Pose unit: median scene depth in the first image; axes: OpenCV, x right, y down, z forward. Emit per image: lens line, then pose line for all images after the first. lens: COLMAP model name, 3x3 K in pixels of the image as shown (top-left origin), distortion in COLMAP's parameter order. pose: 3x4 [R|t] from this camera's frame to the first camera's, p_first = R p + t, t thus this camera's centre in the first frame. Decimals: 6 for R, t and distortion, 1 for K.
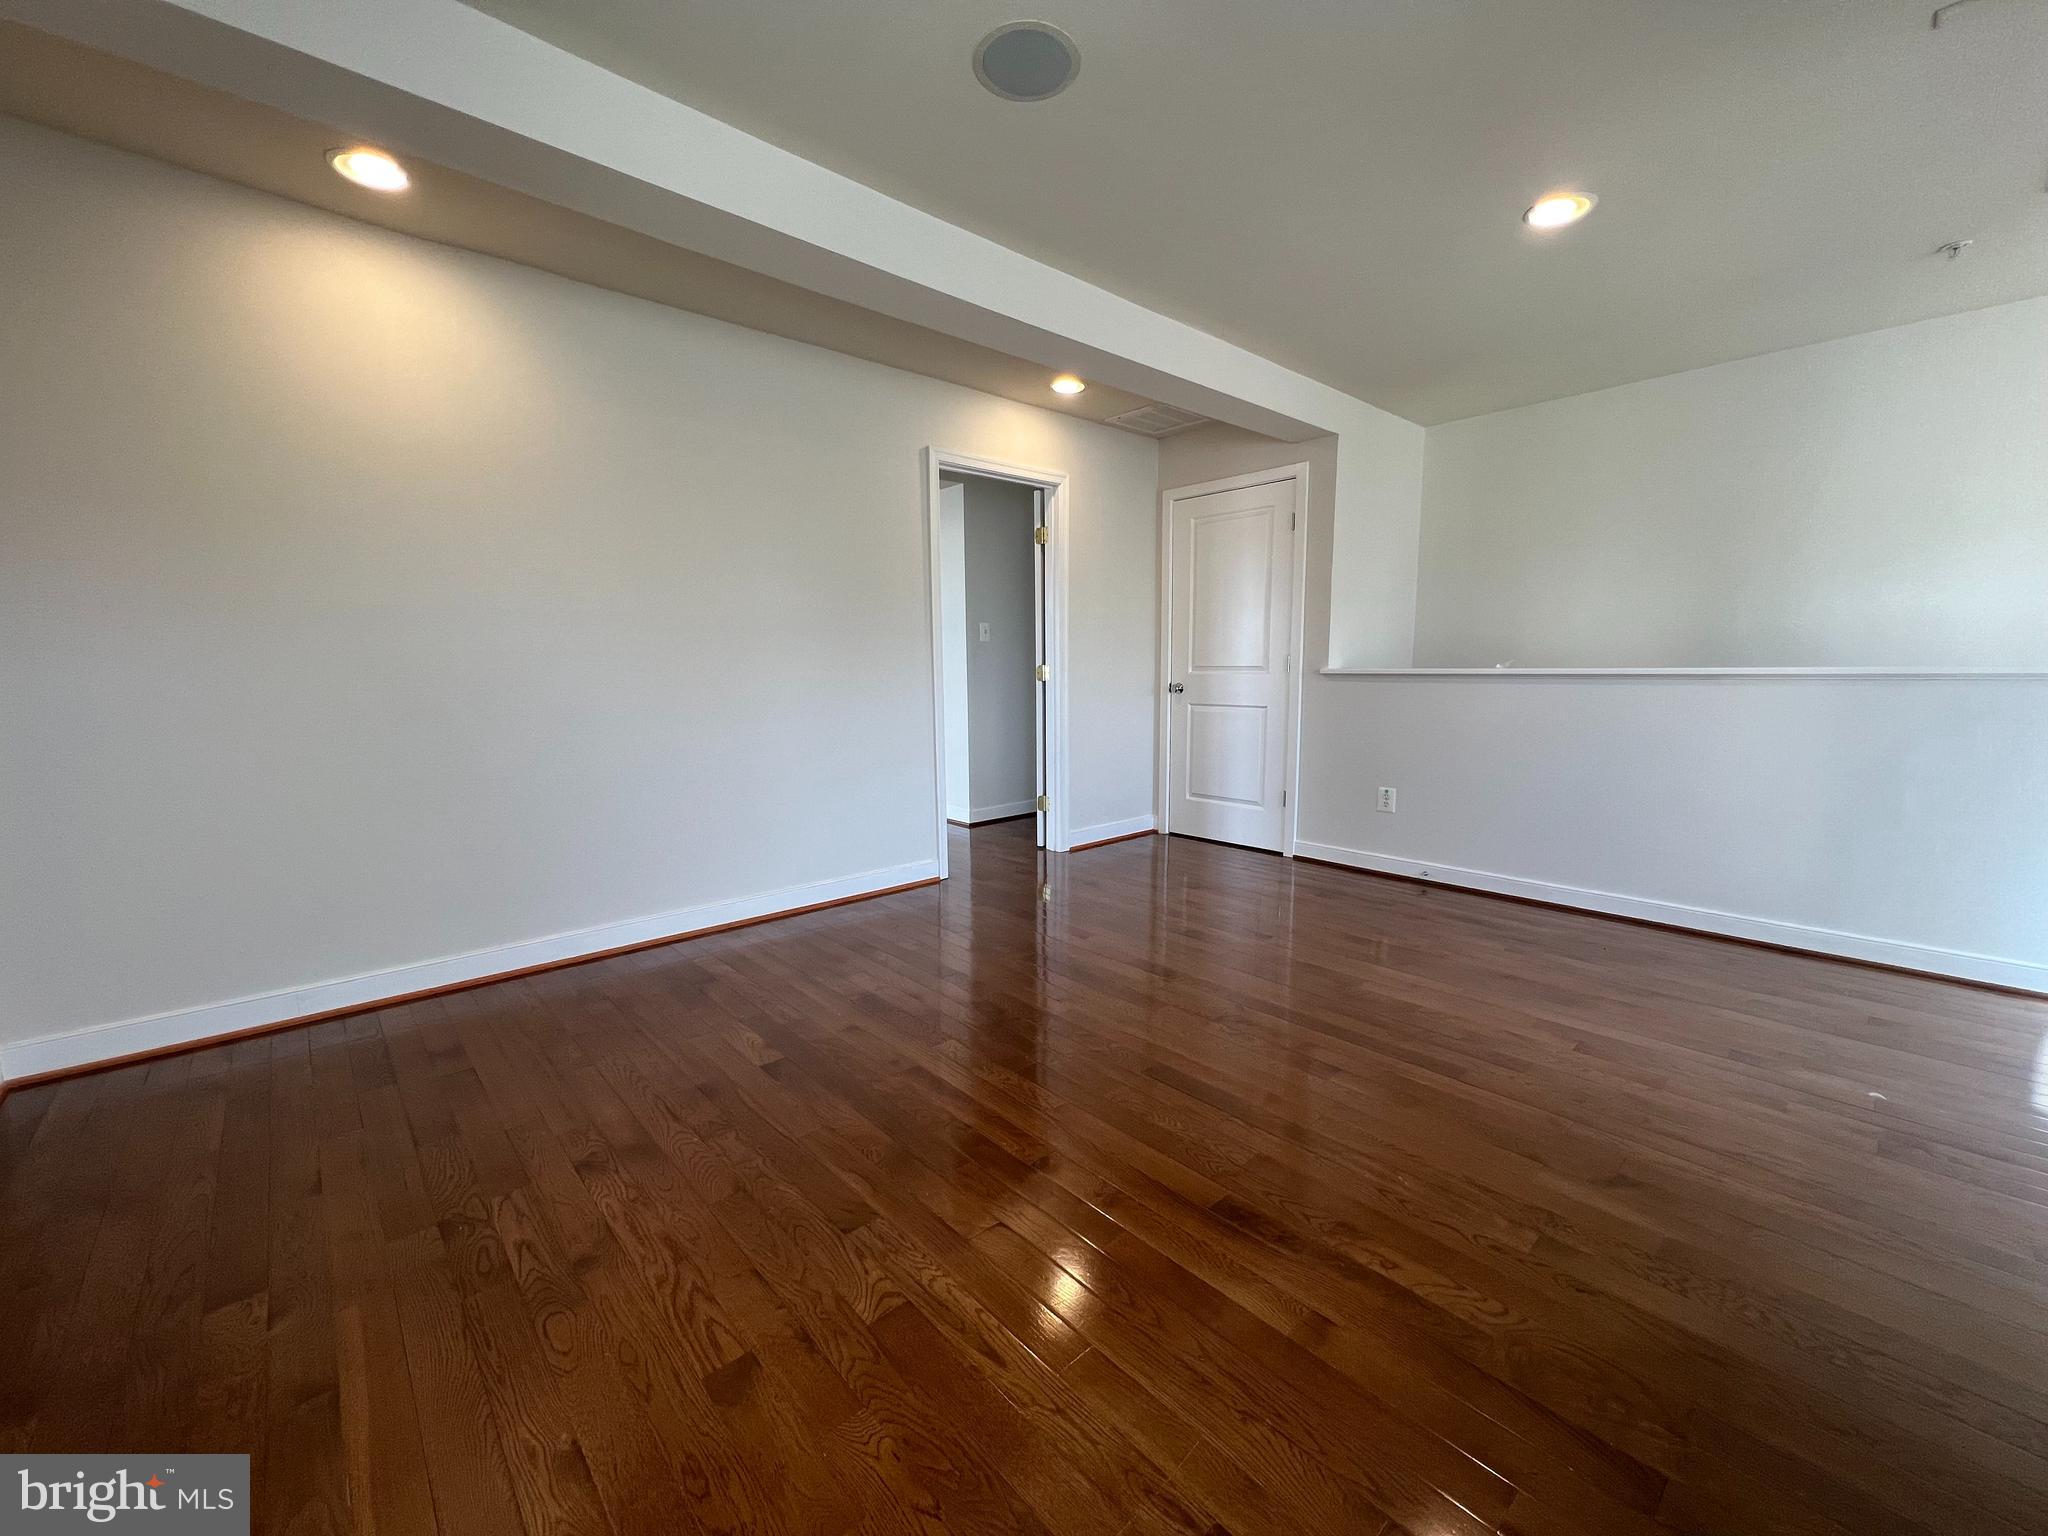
lens RADIAL K [[816.5, 0, 1022.9], [0, 816.5, 777.5], [0, 0, 1]] dist [-0.003610, 0.001029]
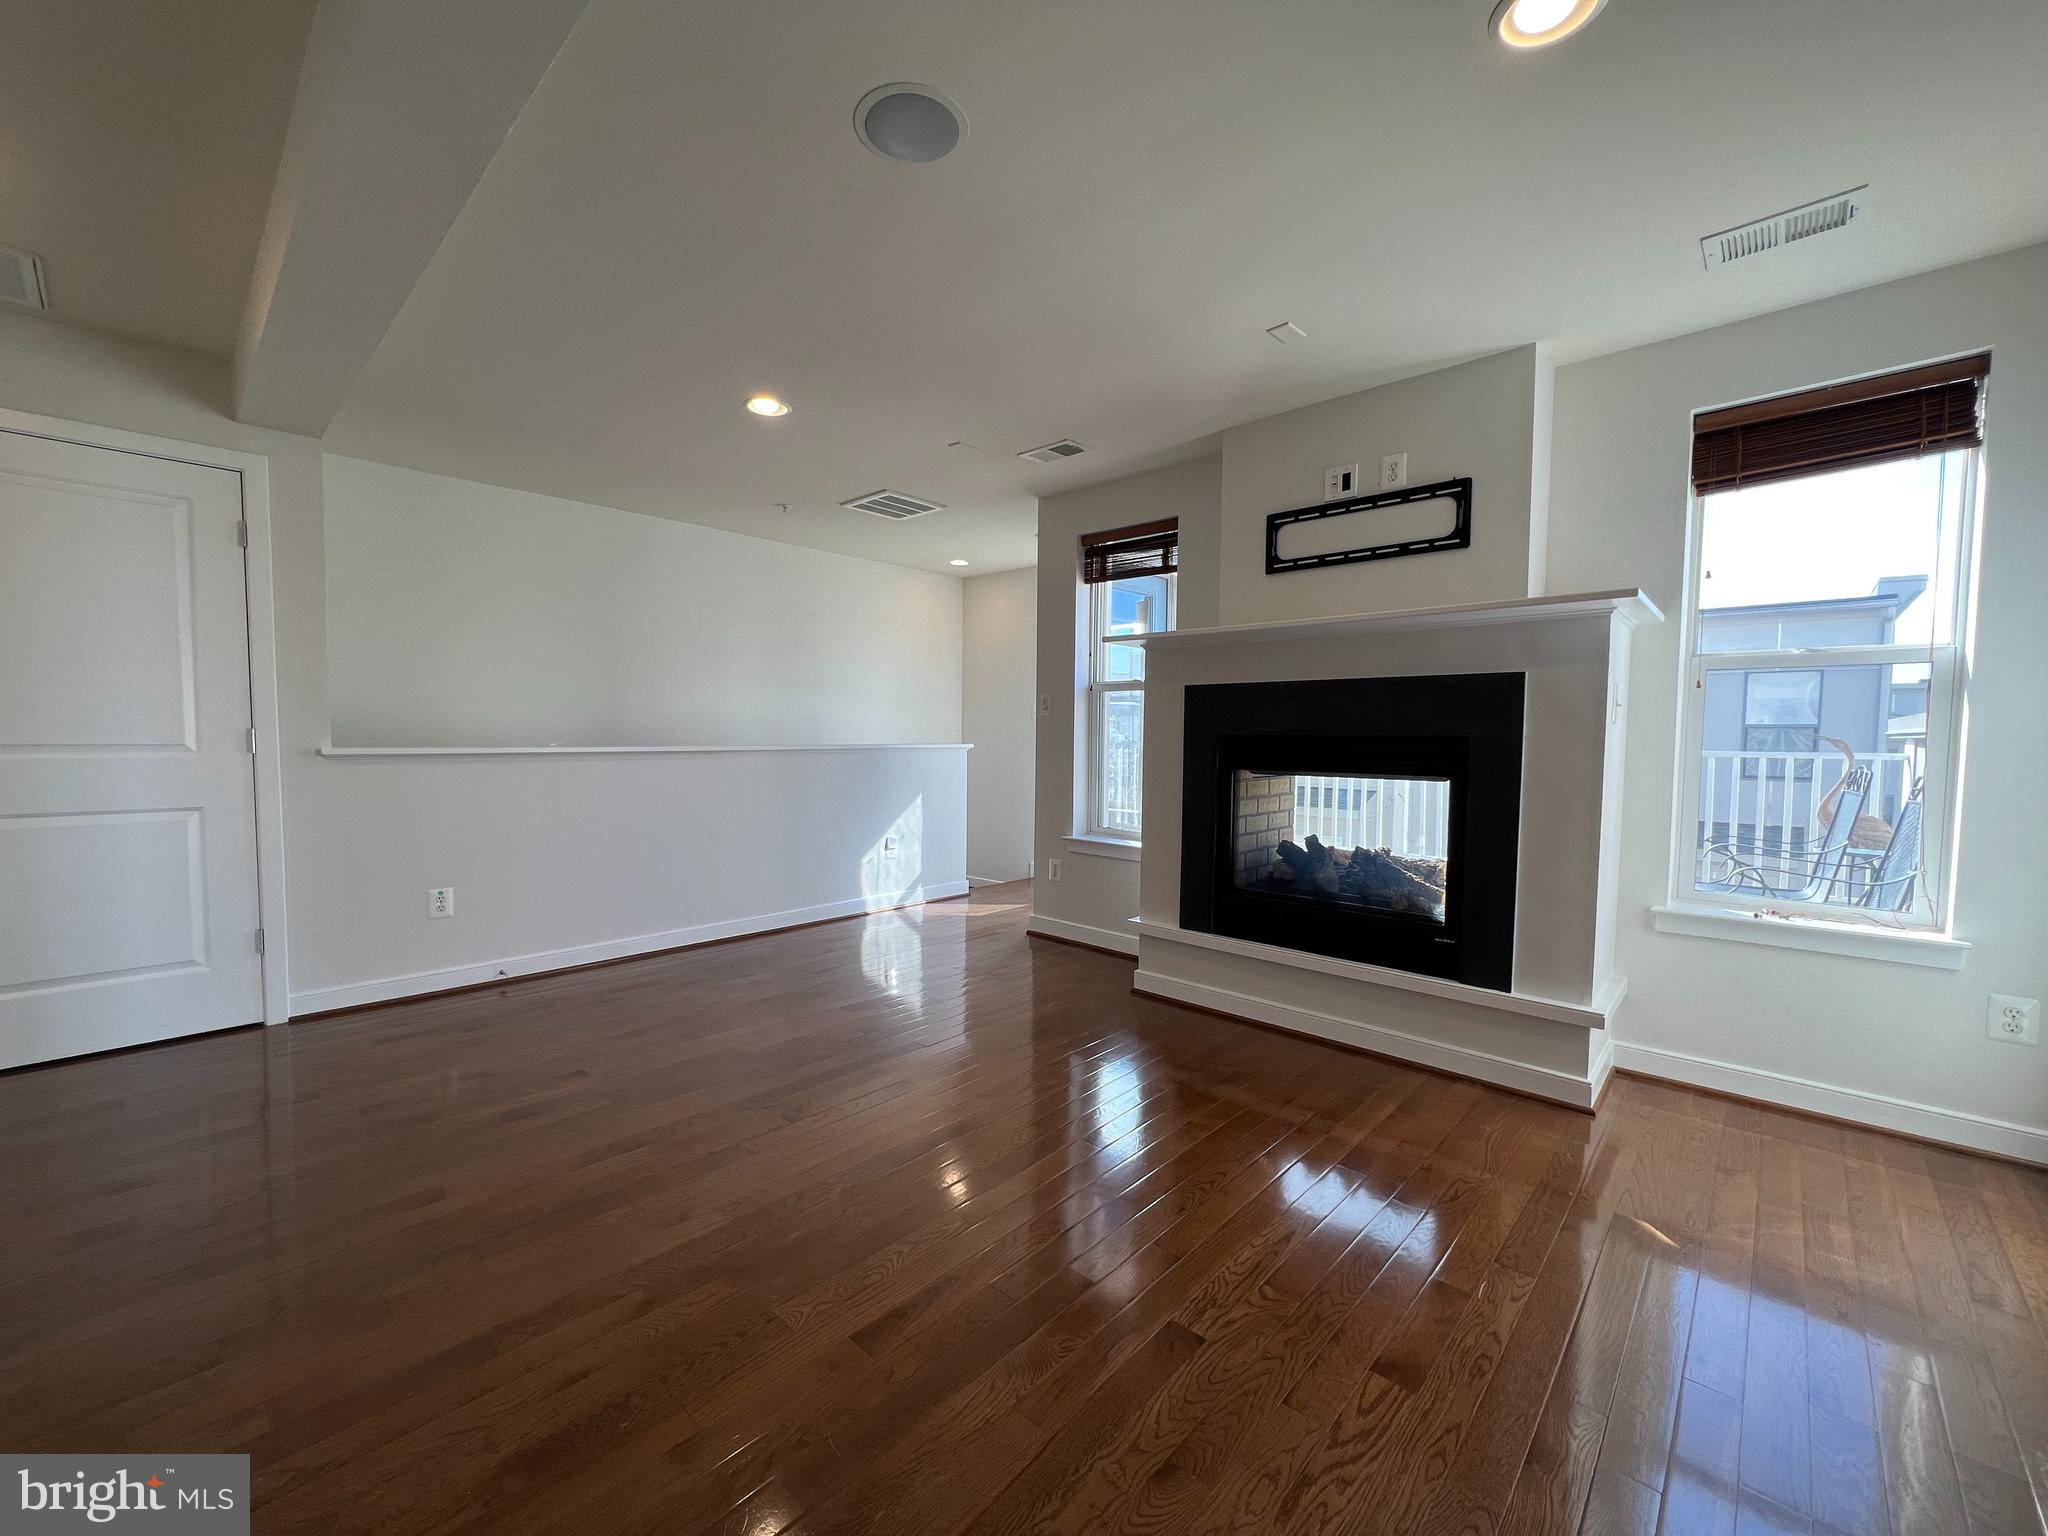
lens RADIAL K [[816.5, 0, 1022.9], [0, 816.5, 777.5], [0, 0, 1]] dist [-0.003610, 0.001029]
pose [[-0.084985, -0.047288, 0.995259, -1.157861], [0.128790, 0.989972, 0.058034, -0.192785], [-0.988024, 0.133111, -0.078042, 1.226369]]
